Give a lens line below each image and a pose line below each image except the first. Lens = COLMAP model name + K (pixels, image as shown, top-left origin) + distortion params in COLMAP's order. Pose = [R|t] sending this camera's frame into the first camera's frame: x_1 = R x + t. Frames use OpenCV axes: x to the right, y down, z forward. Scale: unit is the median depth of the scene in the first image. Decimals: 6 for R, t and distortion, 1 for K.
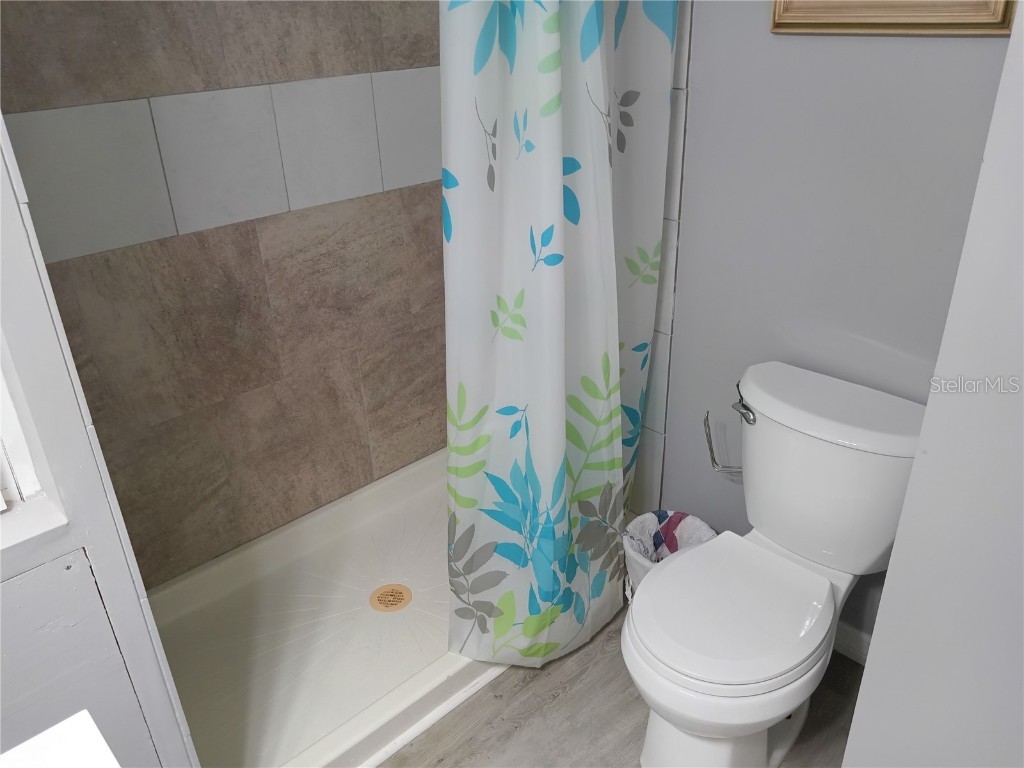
lens RADIAL K [[772.7, 0, 516.9], [0, 772.7, 381.0], [0, 0, 1]] dist [0.072037, -0.158847]
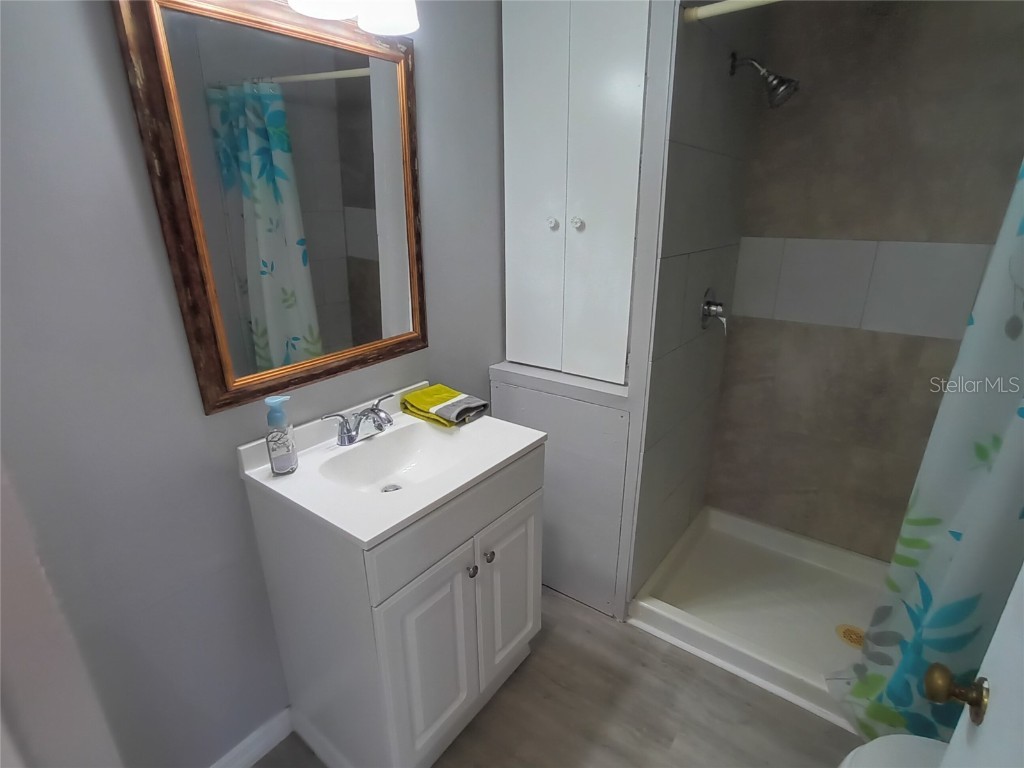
lens RADIAL K [[518.3, 0, 511.8], [0, 518.3, 398.5], [0, 0, 1]] dist [-0.056884, 0.040892]
pose [[0.146386, 0.367581, -0.918398, 0.445226], [-0.432163, 0.858882, 0.274876, -0.049368], [0.889835, 0.356659, 0.284583, 0.151352]]
